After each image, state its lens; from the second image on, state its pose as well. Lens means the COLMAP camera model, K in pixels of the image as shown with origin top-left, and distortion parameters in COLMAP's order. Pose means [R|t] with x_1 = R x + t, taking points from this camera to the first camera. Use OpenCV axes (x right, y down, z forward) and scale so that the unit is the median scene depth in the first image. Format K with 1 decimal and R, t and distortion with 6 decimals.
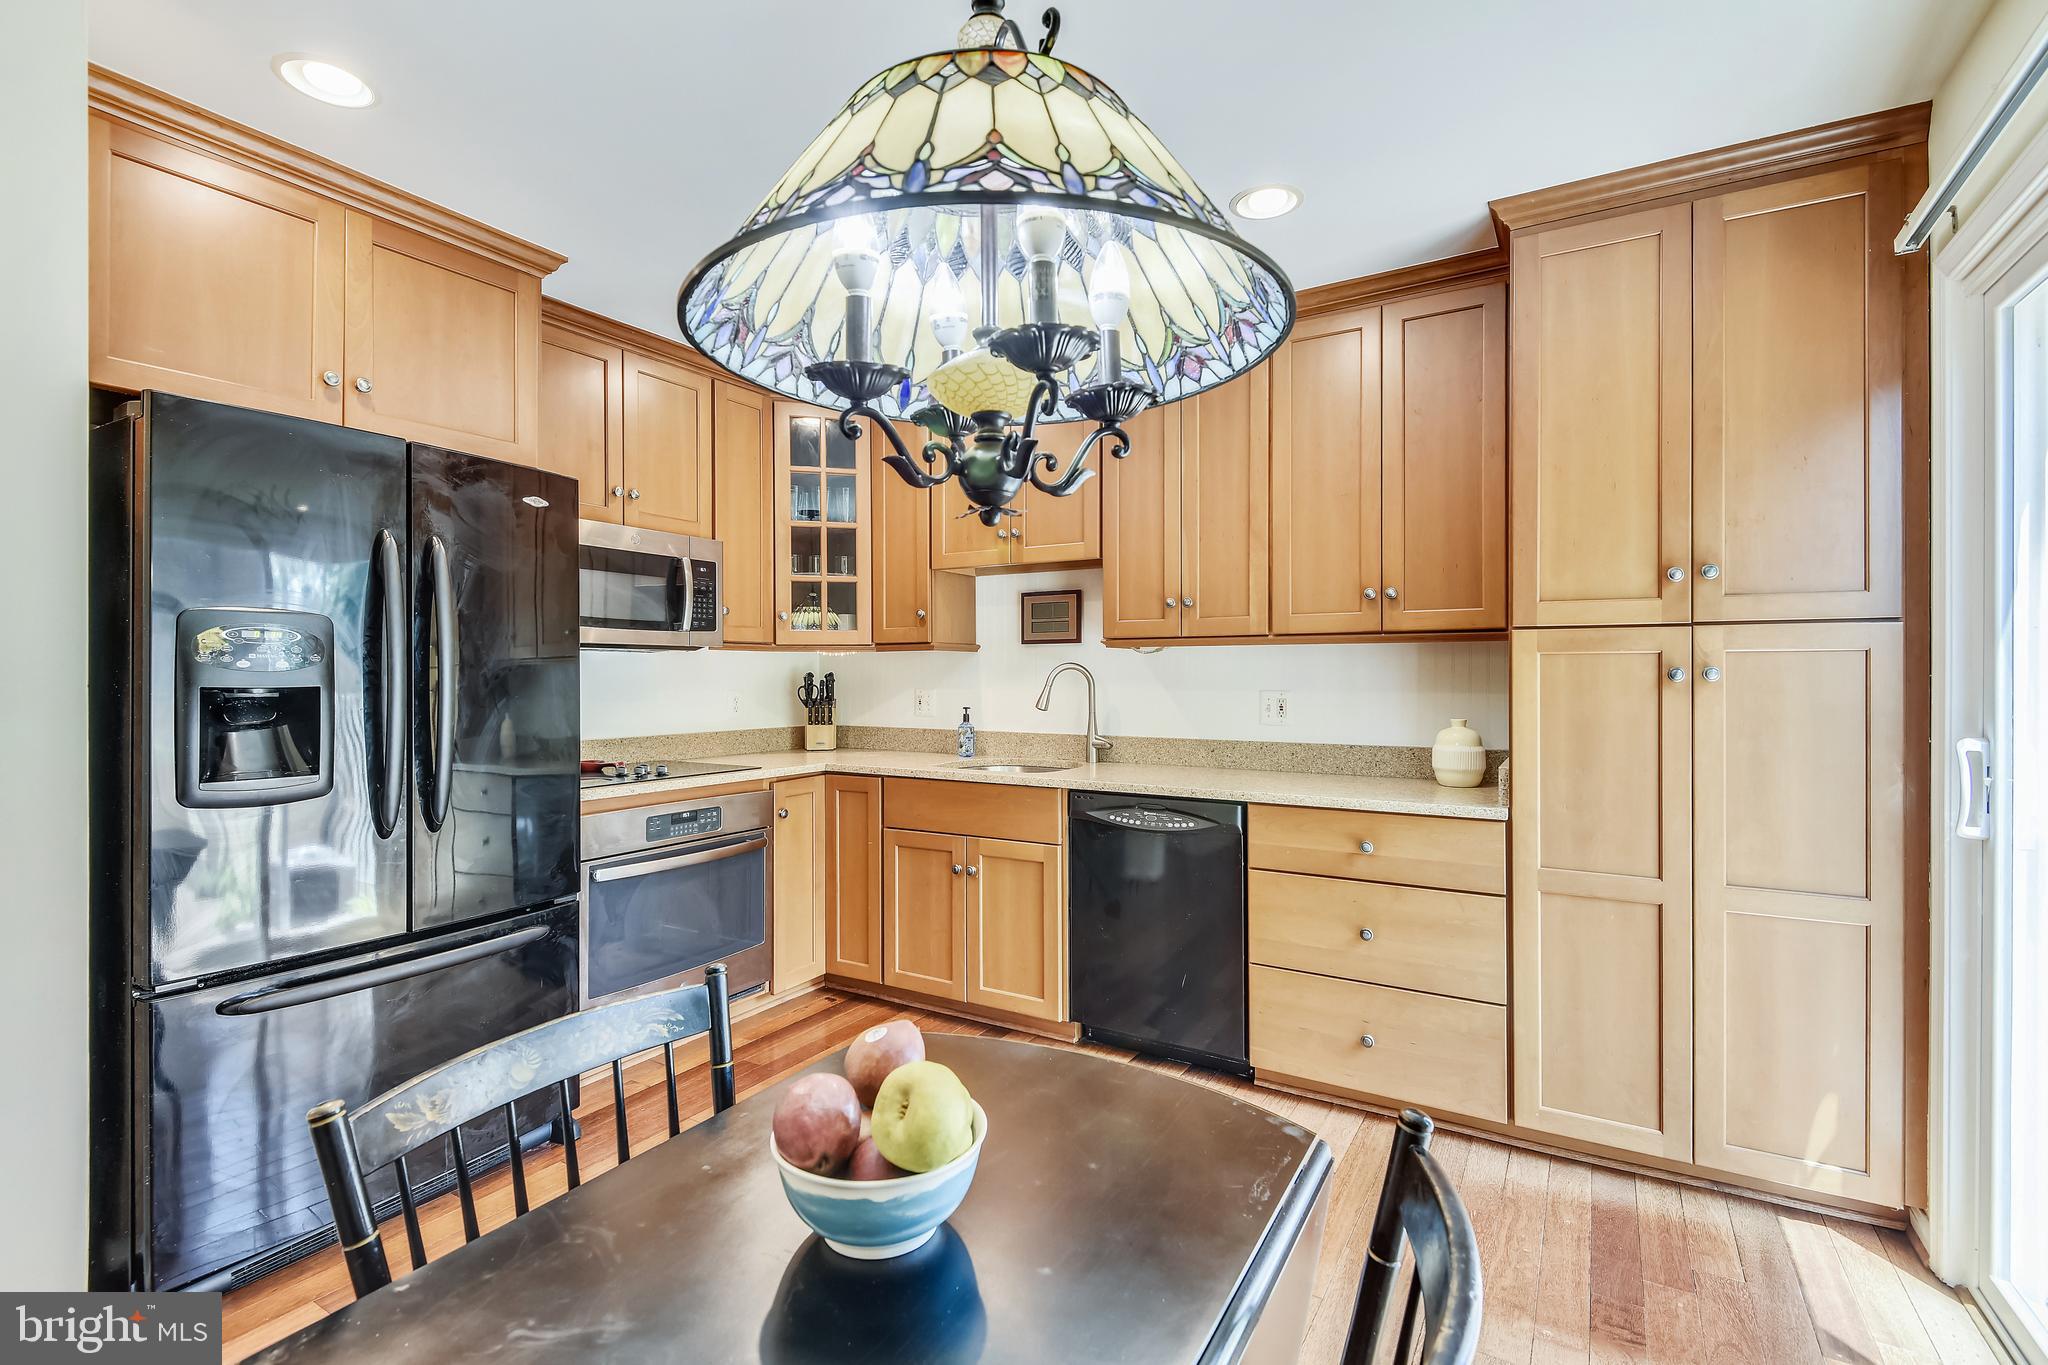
lens RADIAL K [[942.9, 0, 1020.7], [0, 942.9, 673.5], [0, 0, 1]] dist [0.012022, -0.000453]
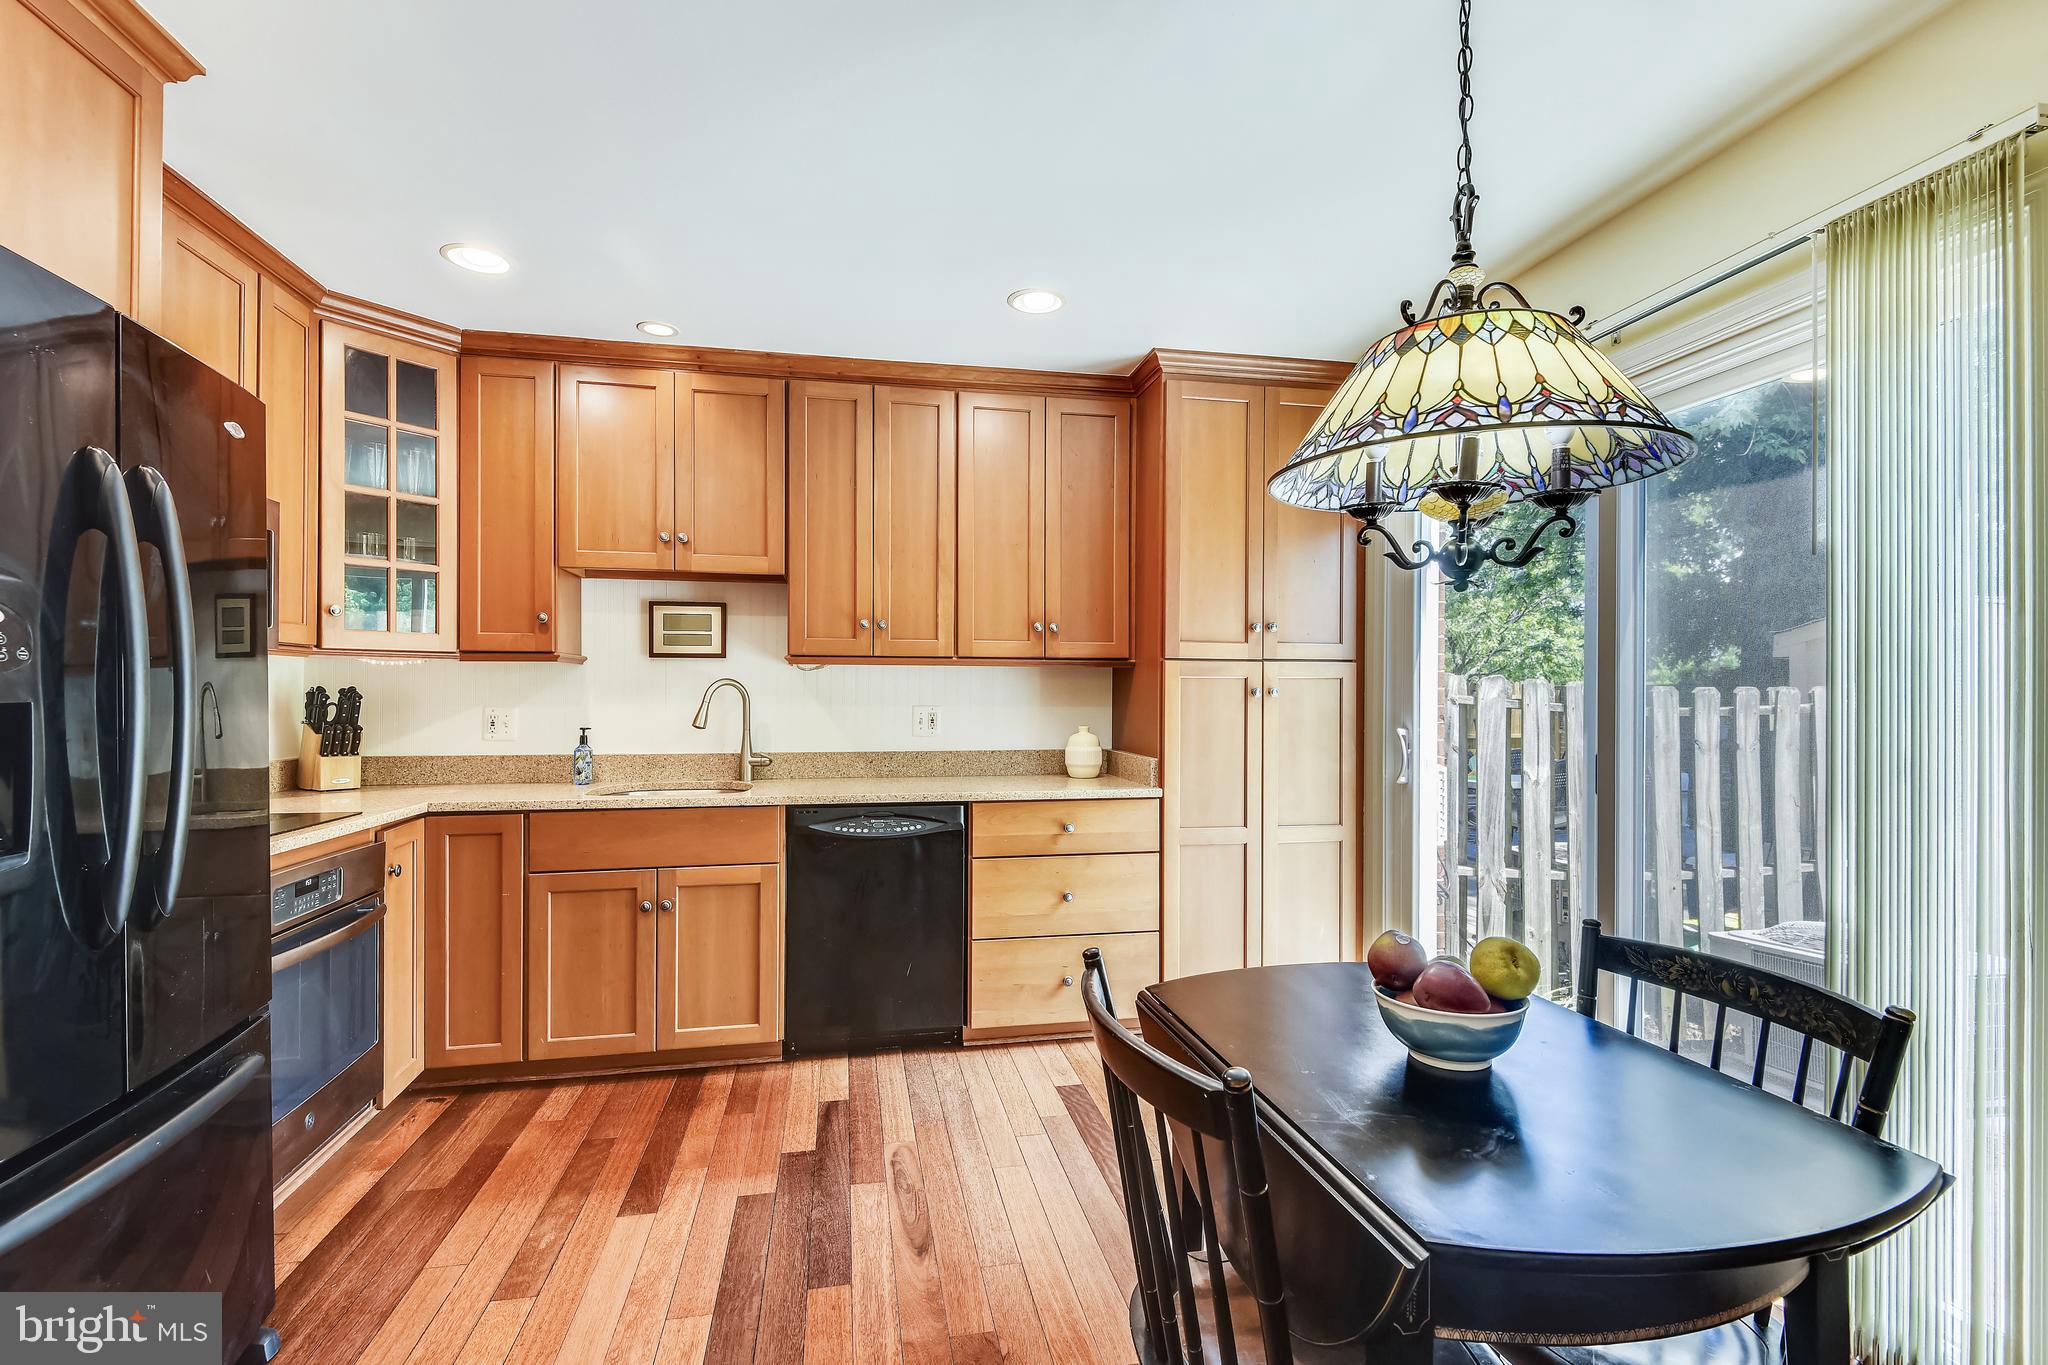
lens RADIAL K [[949.9, 0, 1021.6], [0, 949.9, 689.3], [0, 0, 1]] dist [0.003371, -0.000338]
pose [[0.726401, 0.004828, 0.687254, -0.459367], [-0.003817, 0.999988, -0.002992, 0.001267], [-0.687261, -0.000450, 0.726411, 0.098746]]
